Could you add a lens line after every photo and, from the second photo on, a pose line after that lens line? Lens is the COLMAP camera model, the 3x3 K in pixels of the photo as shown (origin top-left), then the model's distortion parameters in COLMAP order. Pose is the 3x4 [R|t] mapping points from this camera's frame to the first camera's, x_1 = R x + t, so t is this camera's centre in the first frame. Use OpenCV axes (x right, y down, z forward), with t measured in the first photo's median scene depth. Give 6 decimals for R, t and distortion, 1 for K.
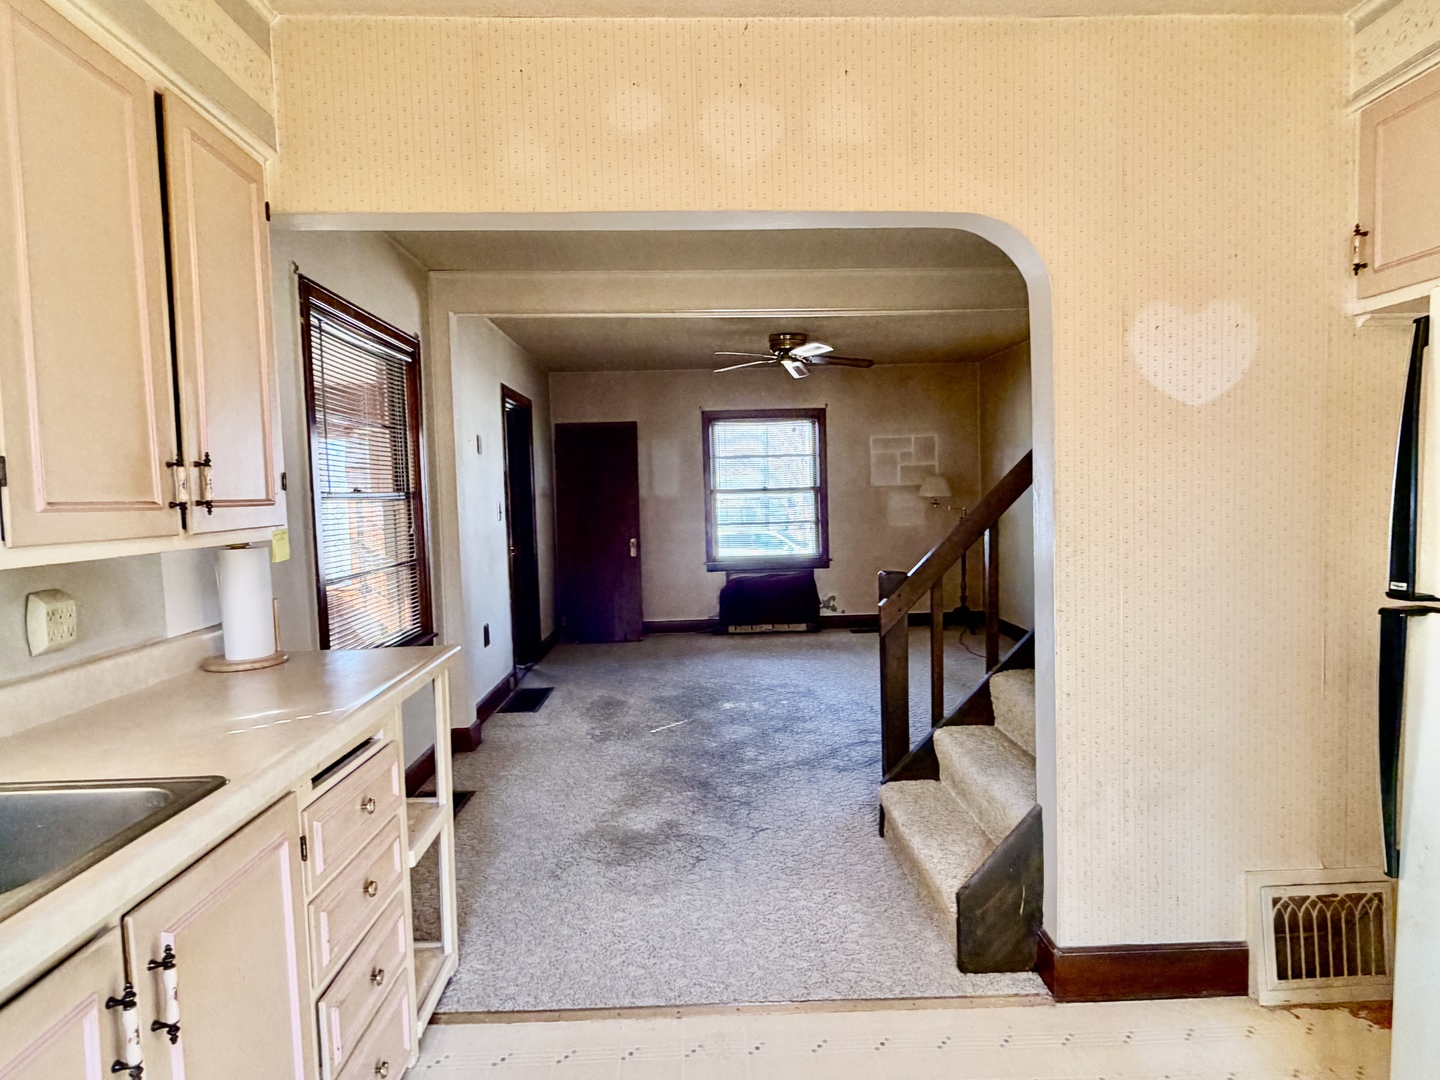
lens RADIAL K [[812.7, 0, 712.8], [0, 812.7, 539.5], [0, 0, 1]] dist [-0.004193, 0.000239]
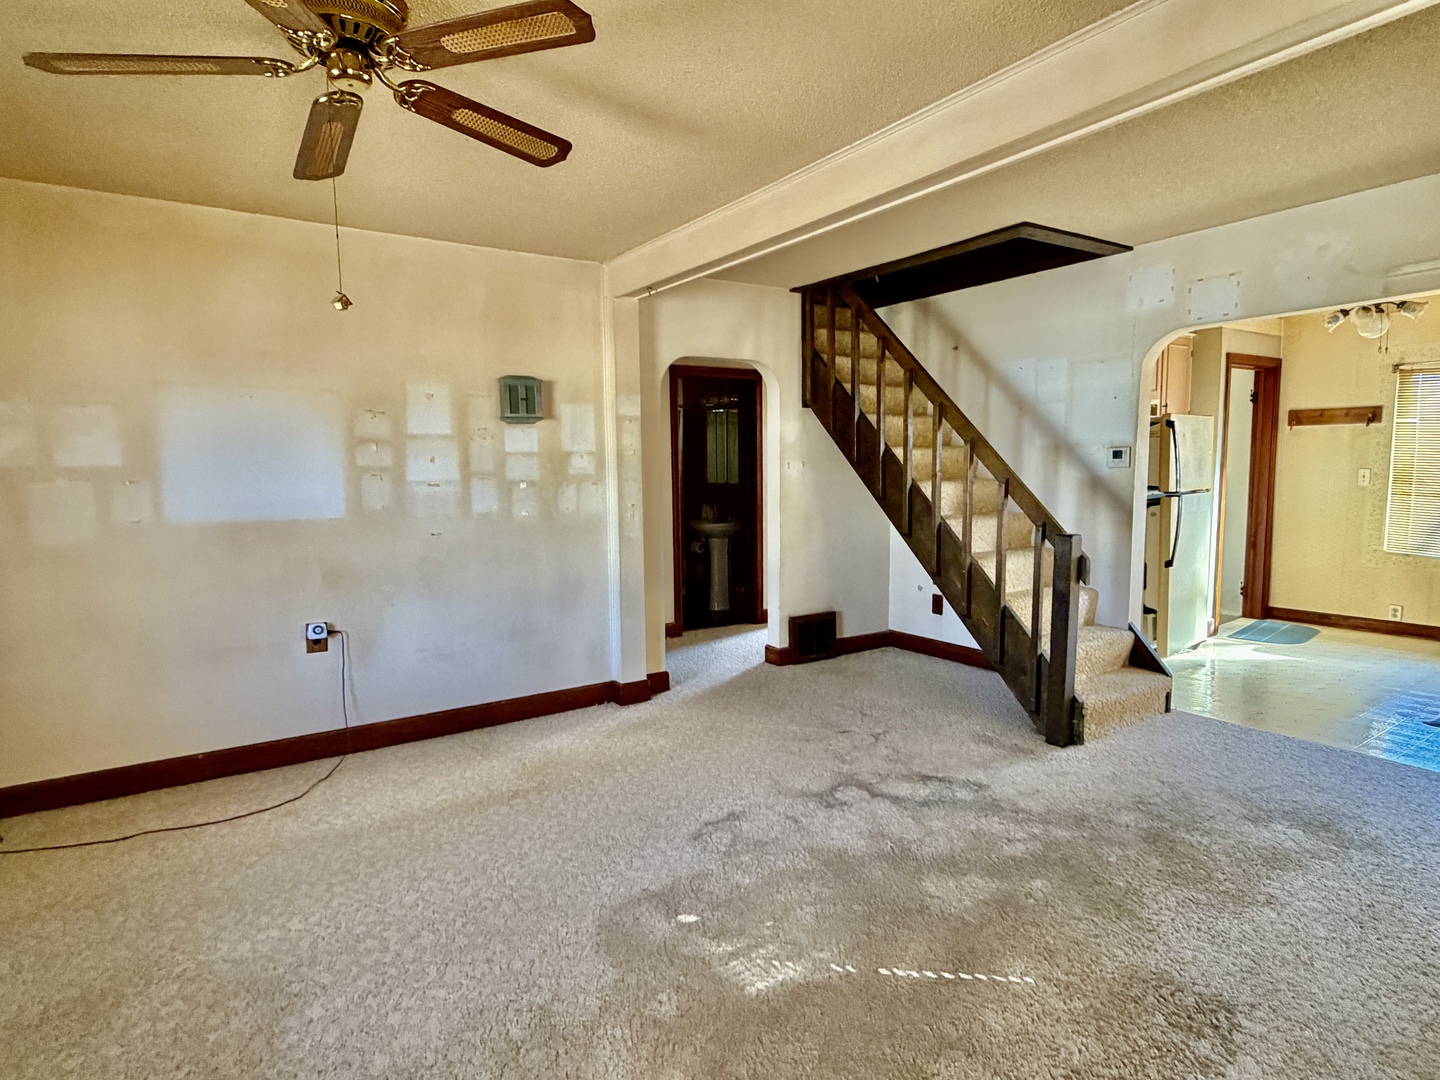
lens RADIAL K [[804.0, 0, 715.2], [0, 804.0, 539.0], [0, 0, 1]] dist [0.004703, 0.001400]
pose [[-0.536558, -0.054152, 0.842124, -0.386679], [0.076752, 0.990671, 0.112607, -0.099025], [-0.840366, 0.125055, -0.527397, 1.572039]]
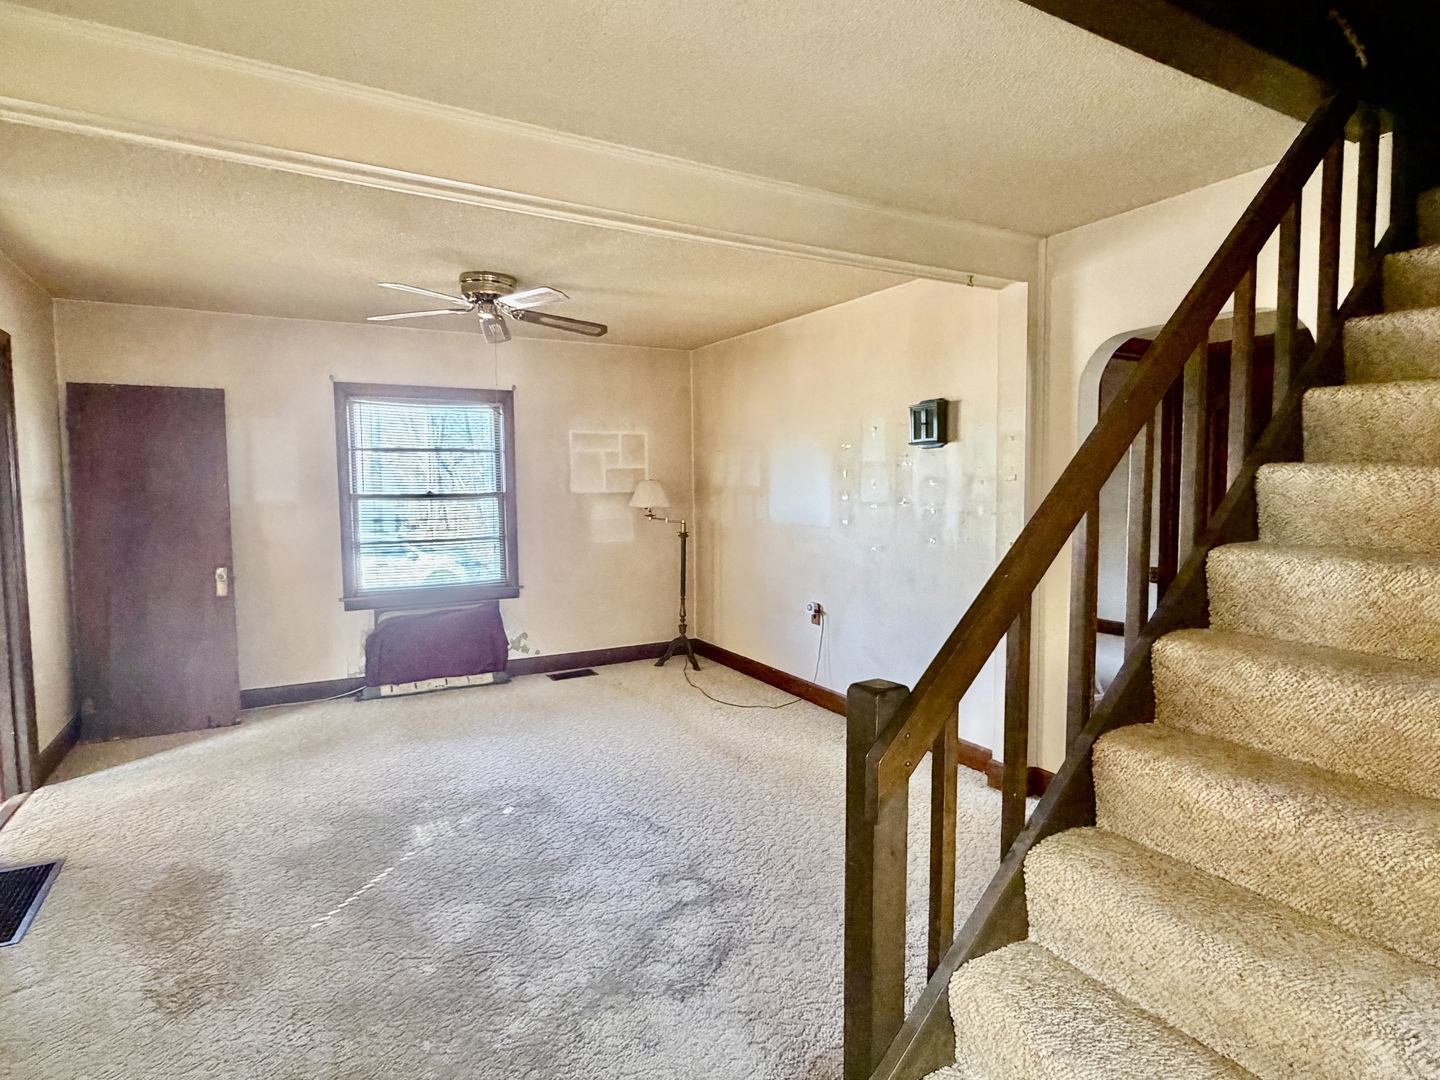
lens RADIAL K [[792.5, 0, 720.0], [0, 792.5, 540.0], [0, 0, 1]] dist [0.002624, -0.000199]
pose [[0.883752, -0.013491, 0.467762, -0.075463], [0.011430, 0.999908, 0.007243, -0.043105], [-0.467816, -0.001055, 0.883825, 0.453111]]
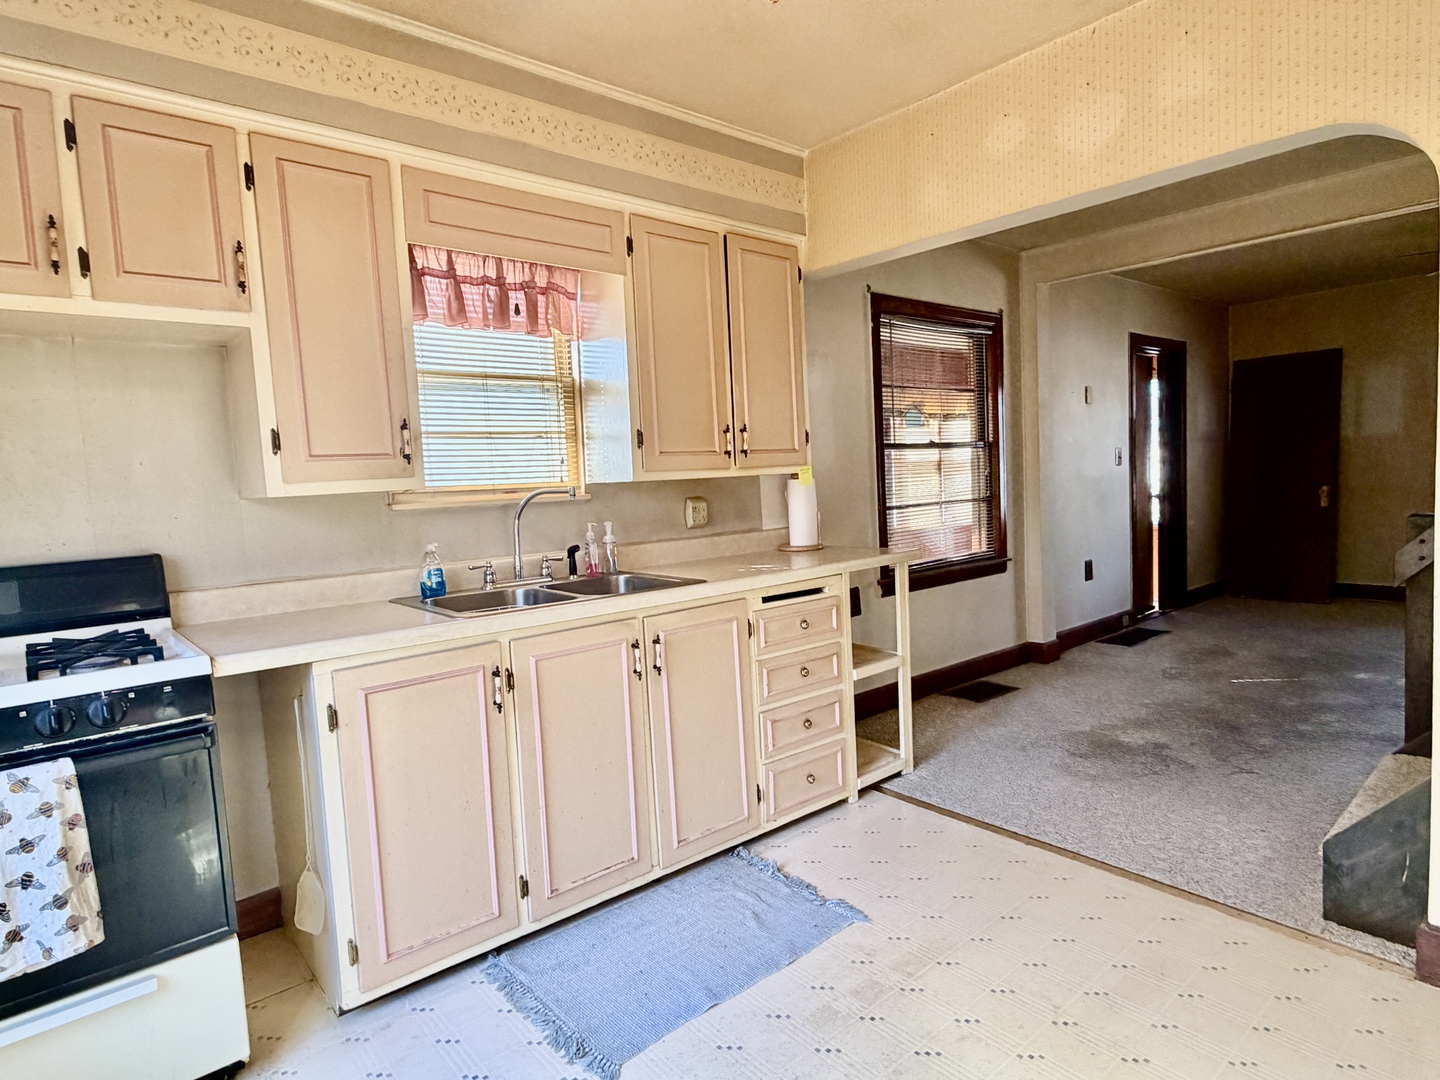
lens RADIAL K [[804.0, 0, 715.2], [0, 804.0, 539.0], [0, 0, 1]] dist [0.004703, 0.001400]
pose [[0.621213, 0.057642, -0.781519, 0.316255], [-0.012354, 0.997887, 0.063780, 0.015807], [0.783544, -0.029966, 0.620613, -0.083526]]
